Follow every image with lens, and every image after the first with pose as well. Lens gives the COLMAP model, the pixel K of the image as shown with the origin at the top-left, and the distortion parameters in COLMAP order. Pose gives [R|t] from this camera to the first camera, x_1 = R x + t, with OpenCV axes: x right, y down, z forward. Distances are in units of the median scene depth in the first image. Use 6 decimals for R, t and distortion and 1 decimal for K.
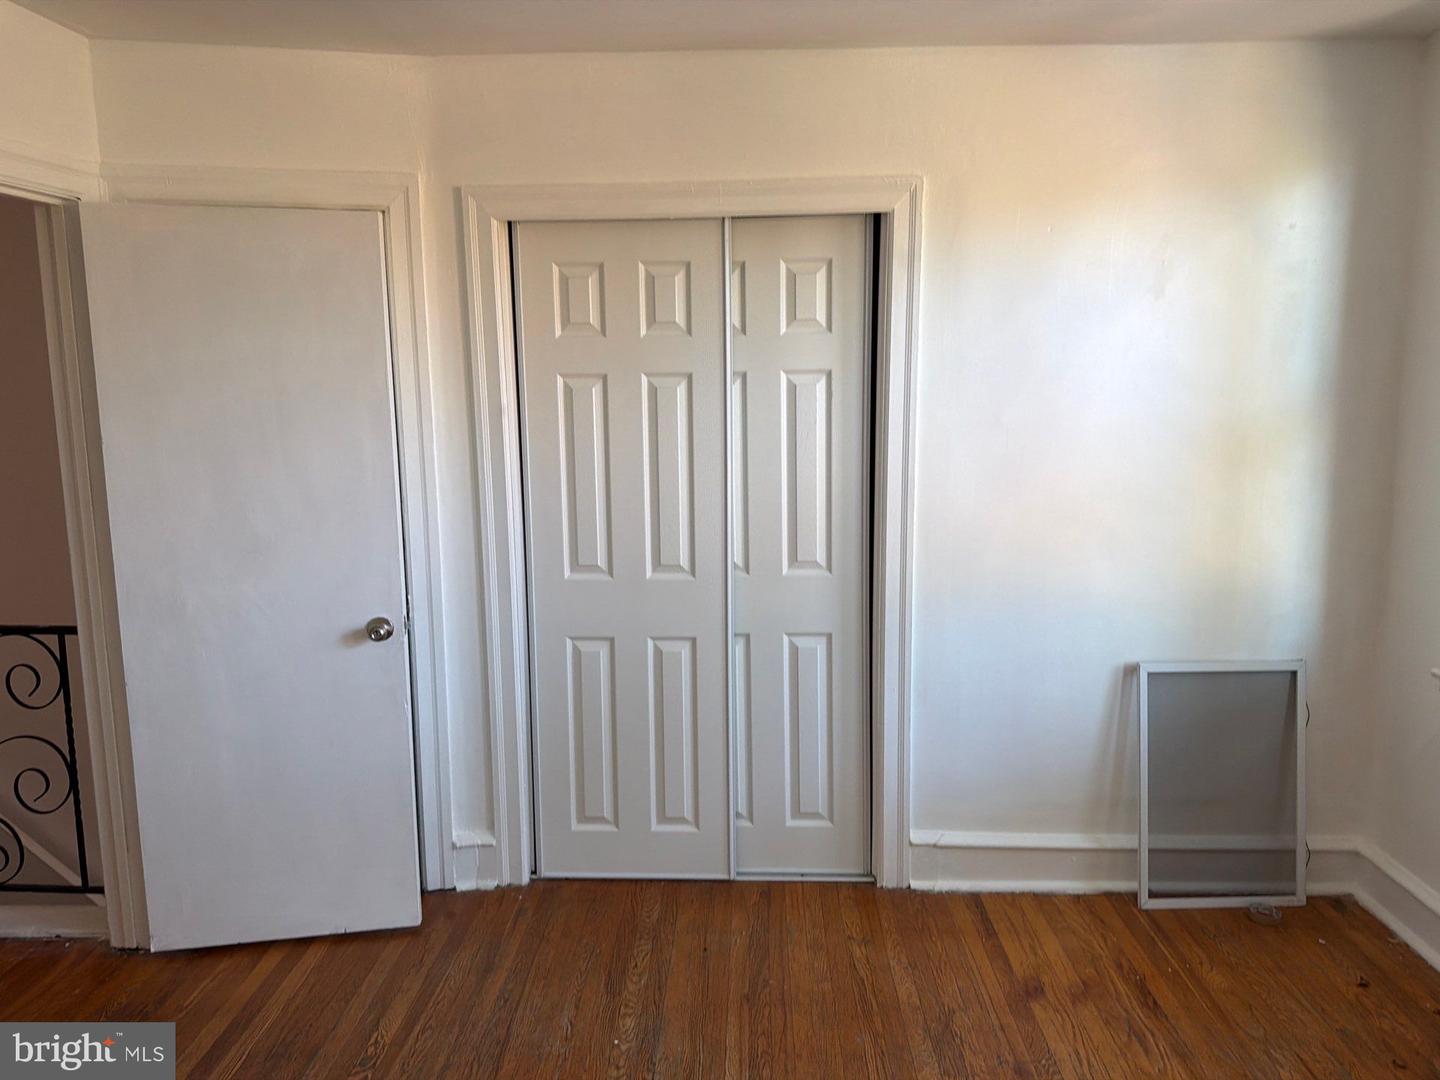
lens RADIAL K [[1025.9, 0, 721.4], [0, 1025.9, 533.6], [0, 0, 1]] dist [0.019578, -0.022676]
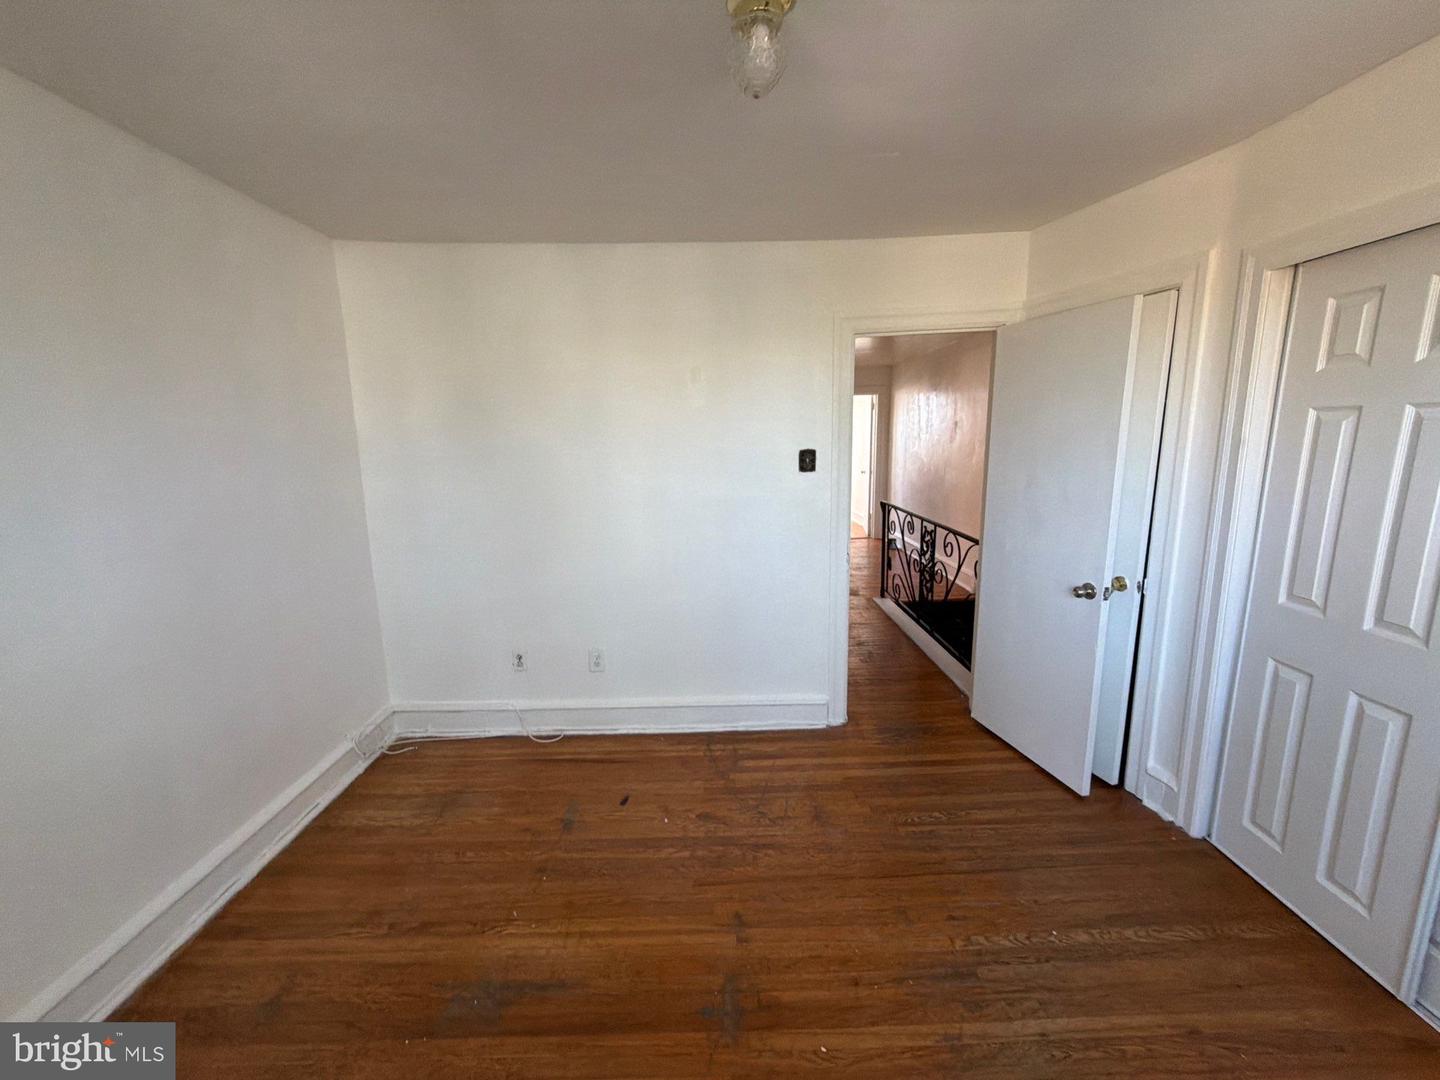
lens RADIAL K [[576.8, 0, 723.0], [0, 576.8, 550.1], [0, 0, 1]] dist [0.000536, 0.000351]
pose [[0.046517, 0.208917, -0.976826, 0.419260], [-0.117622, 0.972228, 0.202332, -0.067307], [0.991968, 0.105485, 0.069798, 0.404676]]
